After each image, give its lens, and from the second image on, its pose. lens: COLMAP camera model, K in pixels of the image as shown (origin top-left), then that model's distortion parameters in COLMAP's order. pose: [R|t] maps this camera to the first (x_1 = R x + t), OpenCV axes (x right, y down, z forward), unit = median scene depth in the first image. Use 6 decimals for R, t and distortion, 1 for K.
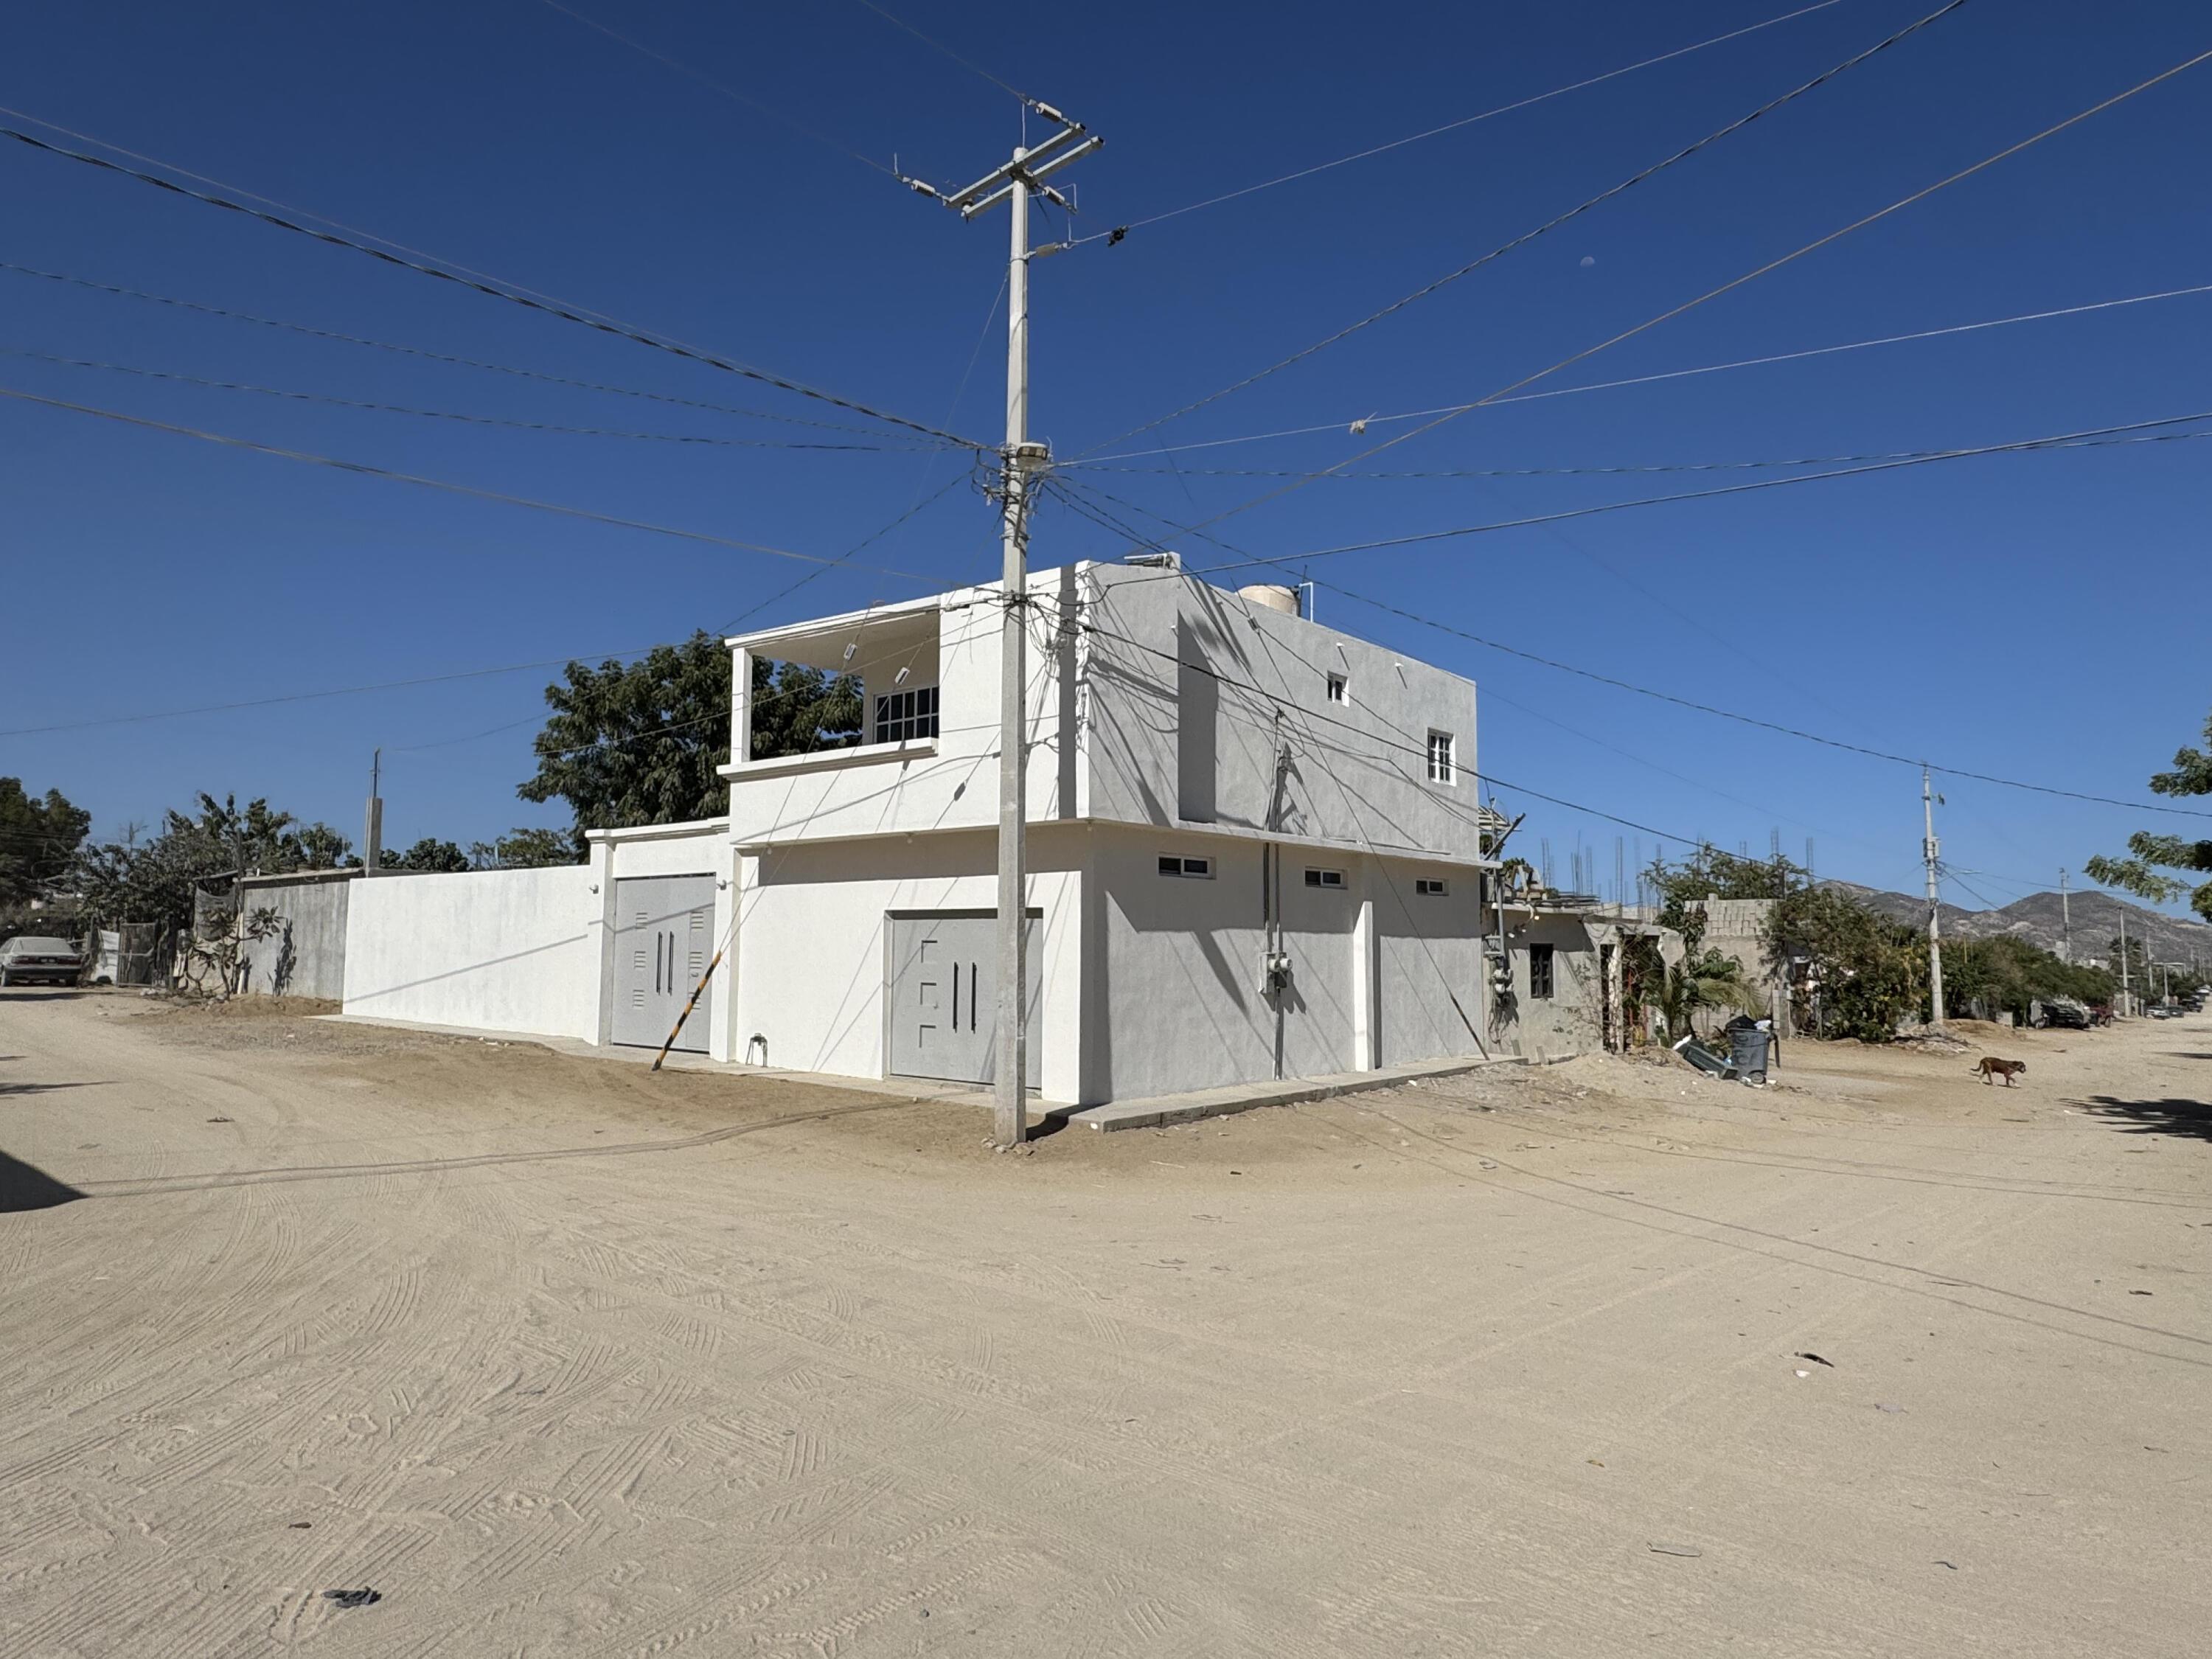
lens RADIAL K [[1320.2, 0, 1091.9], [0, 1320.2, 823.3], [0, 0, 1]] dist [0.000024, 0.000121]
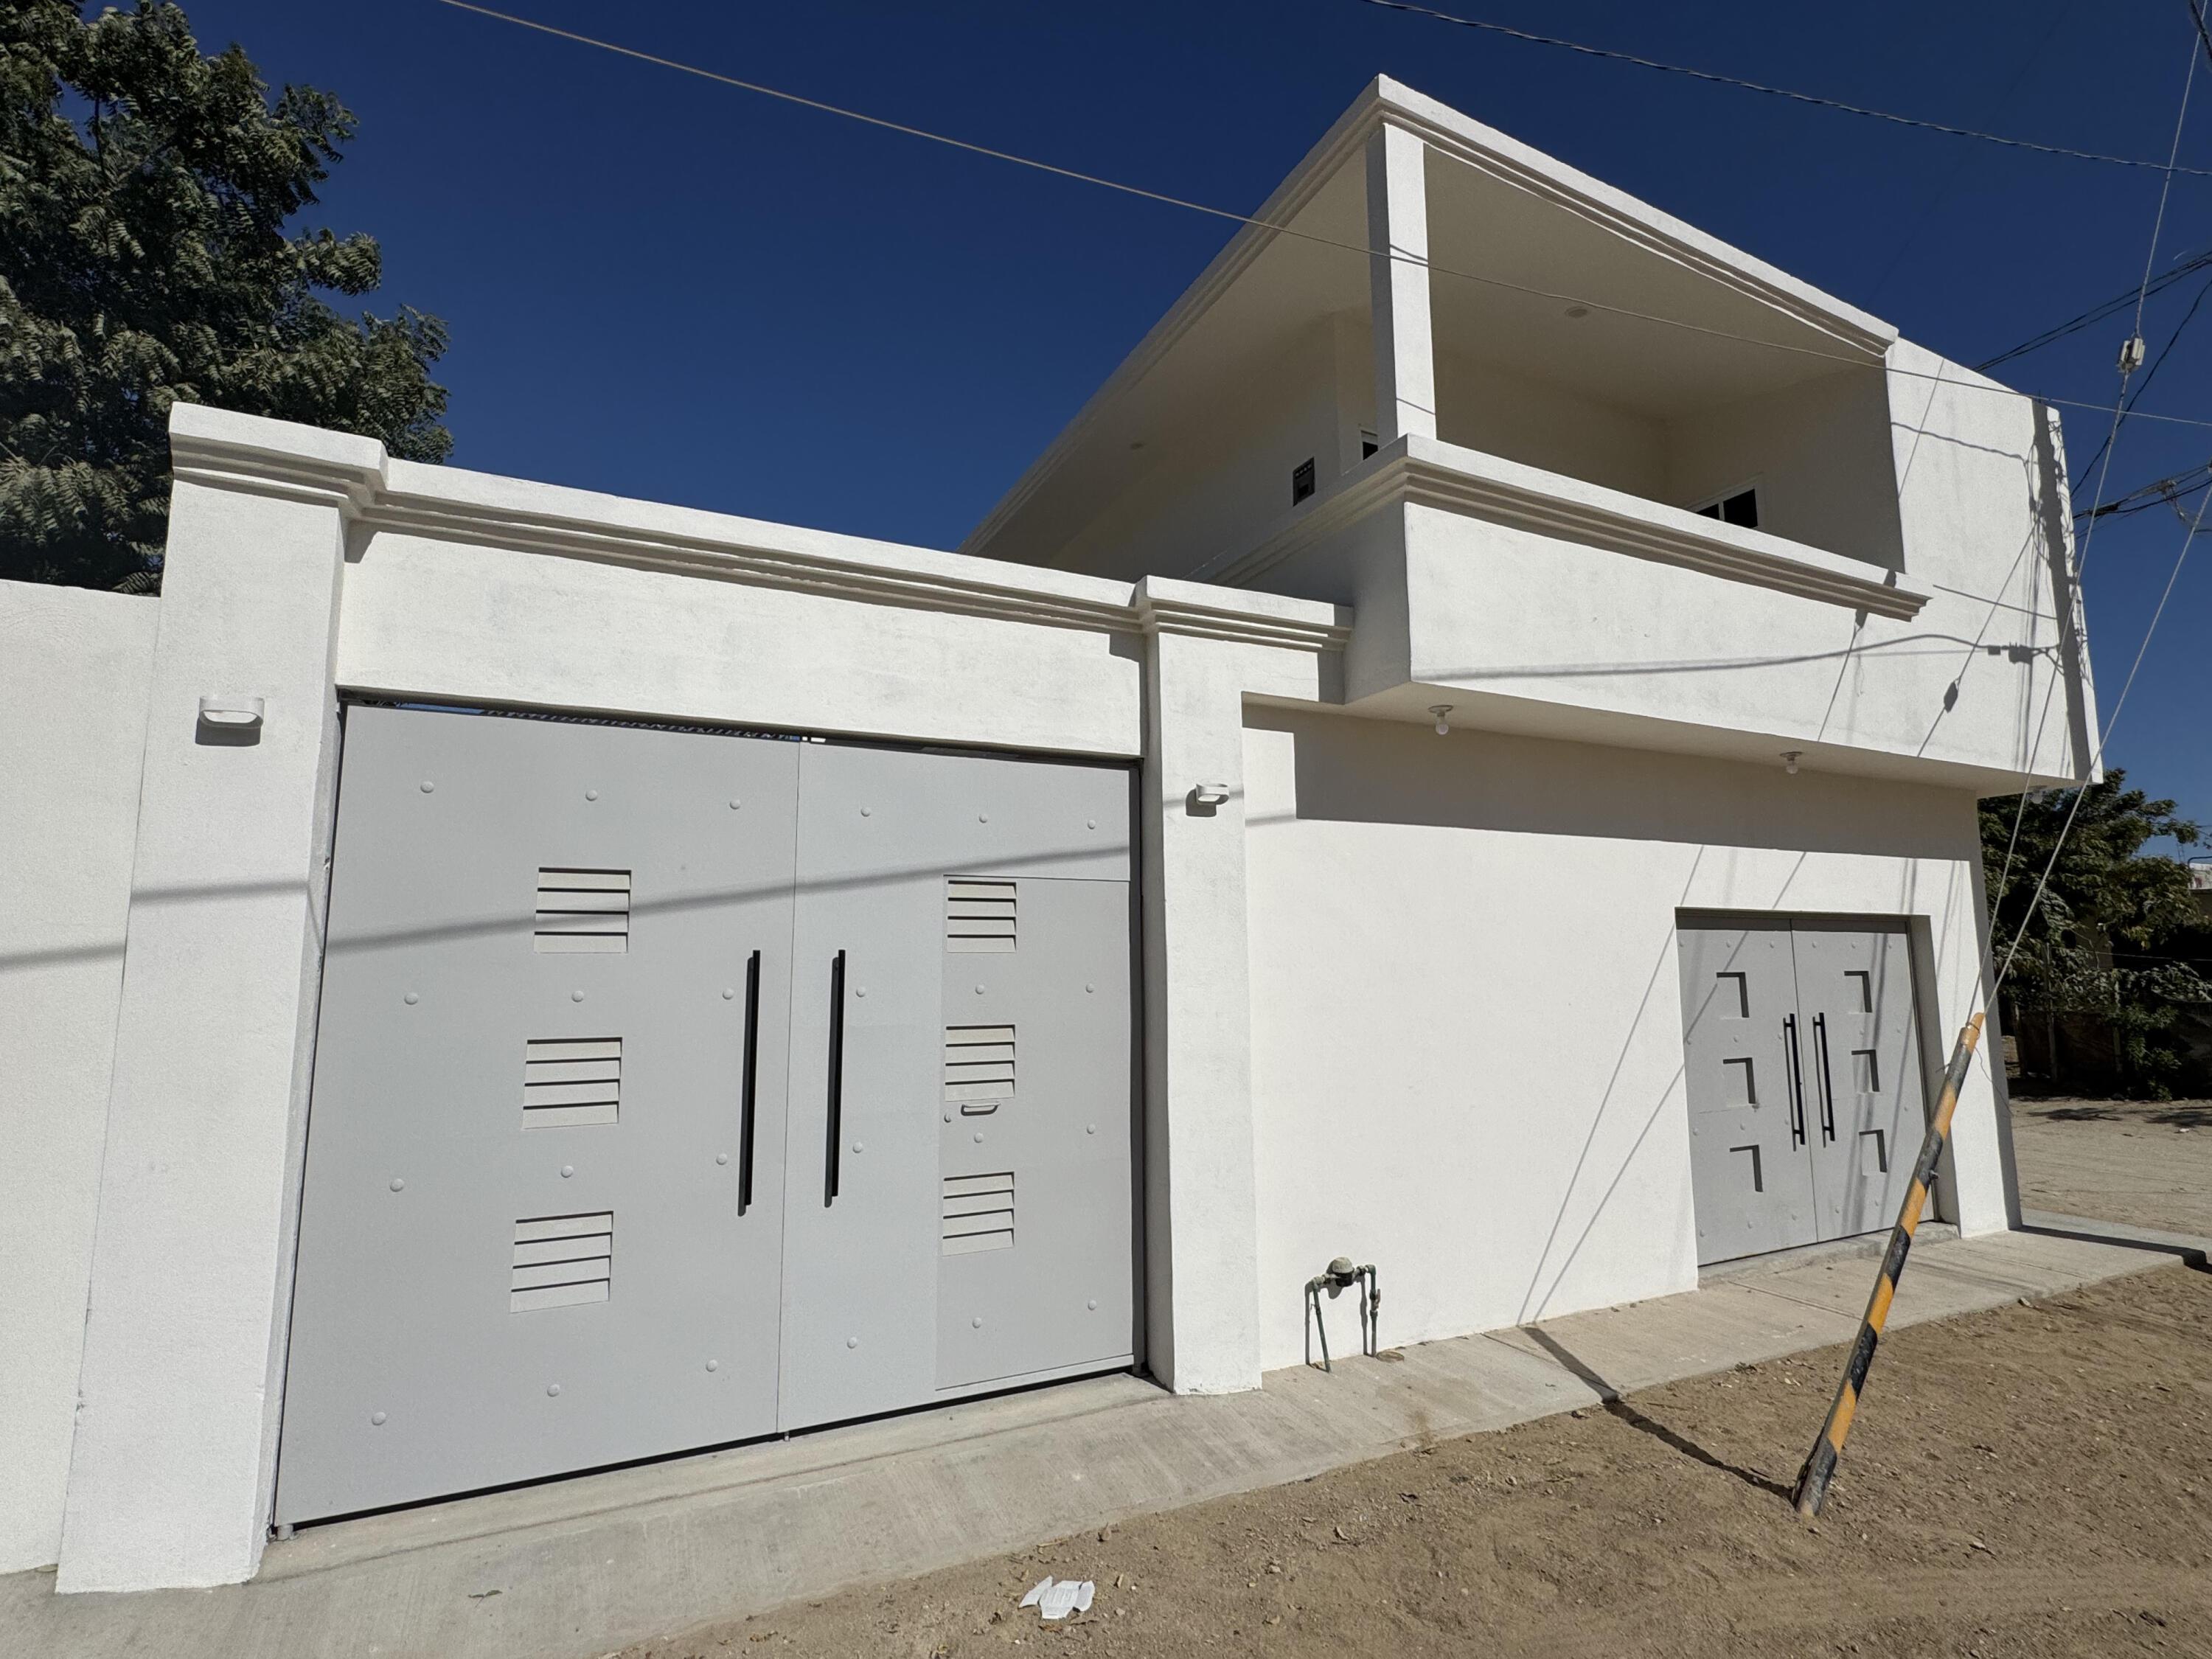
lens RADIAL K [[1054.4, 0, 1104.7], [0, 1054.4, 835.0], [0, 0, 1]] dist [-0.002045, -0.000368]
pose [[0.414998, 0.103459, 0.903921, -0.579530], [-0.077711, 0.993914, -0.078081, 0.085725], [-0.906497, -0.037841, 0.420512, 1.037416]]
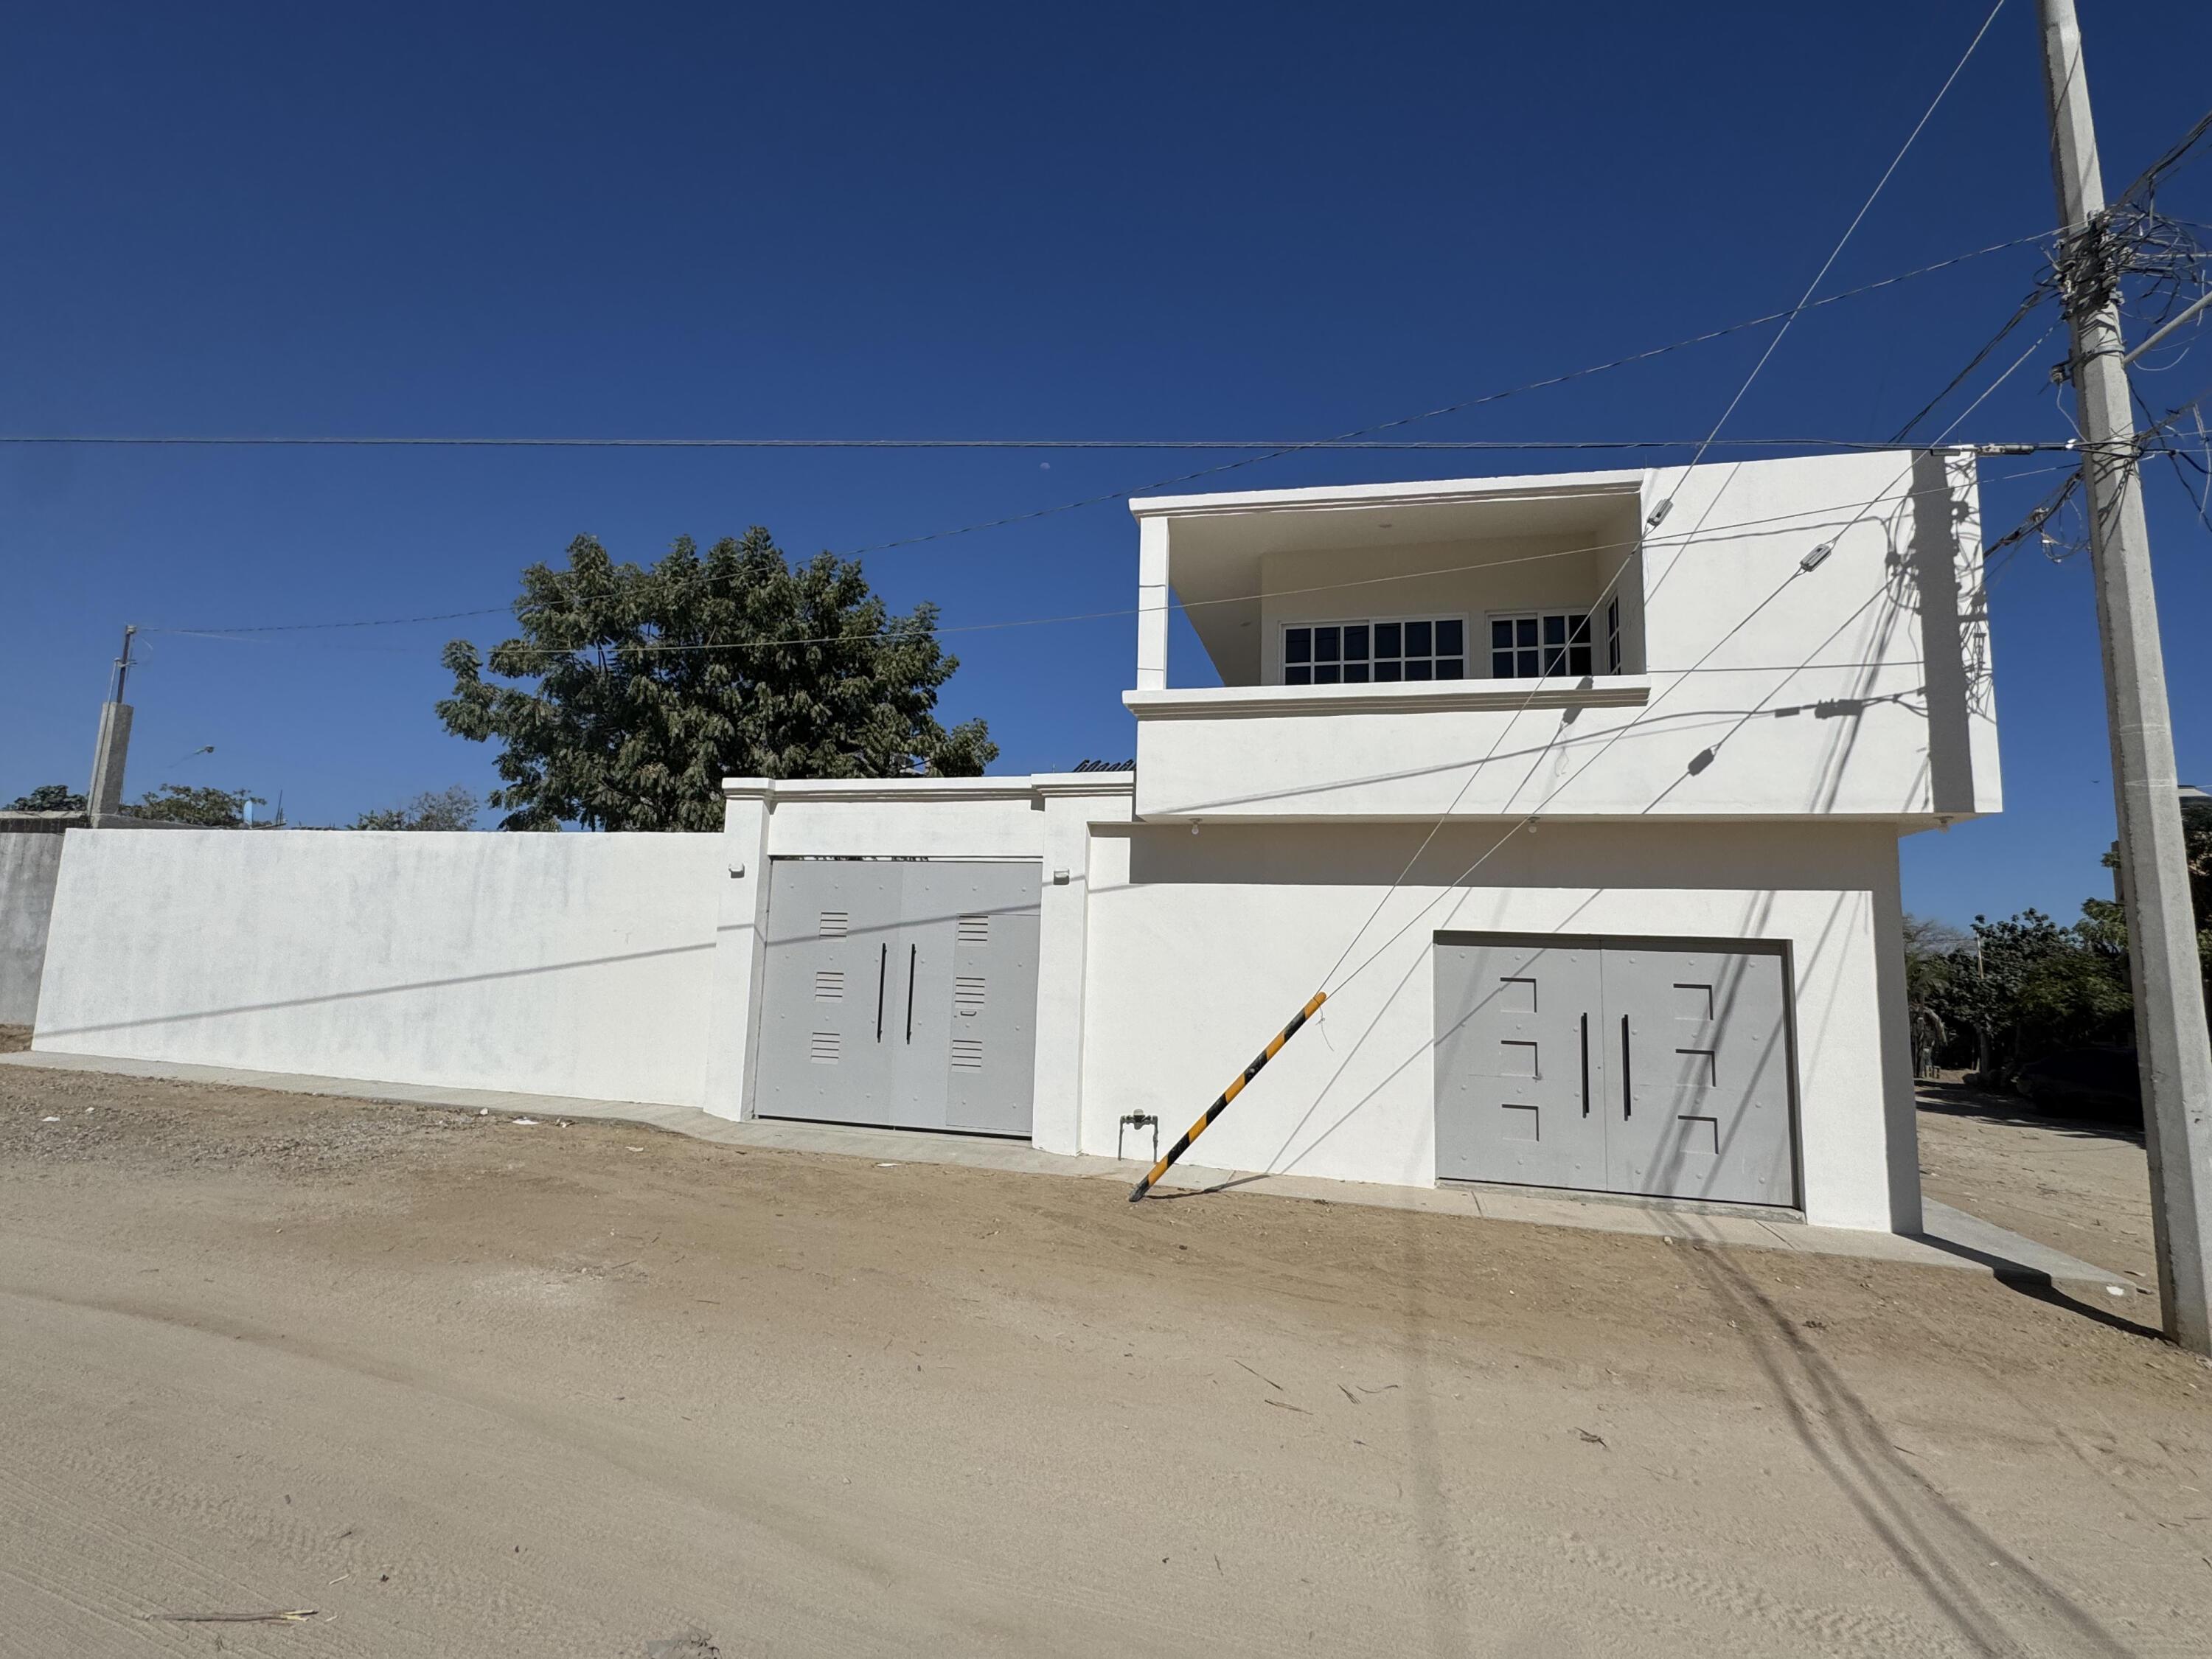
lens RADIAL K [[1002.8, 0, 1095.0], [0, 1002.8, 830.7], [0, 0, 1]] dist [-0.001974, -0.000073]
pose [[0.901802, 0.076860, 0.425260, -0.539938], [-0.067882, 0.997035, -0.036251, 0.045791], [-0.426786, 0.003823, 0.904345, 0.617514]]
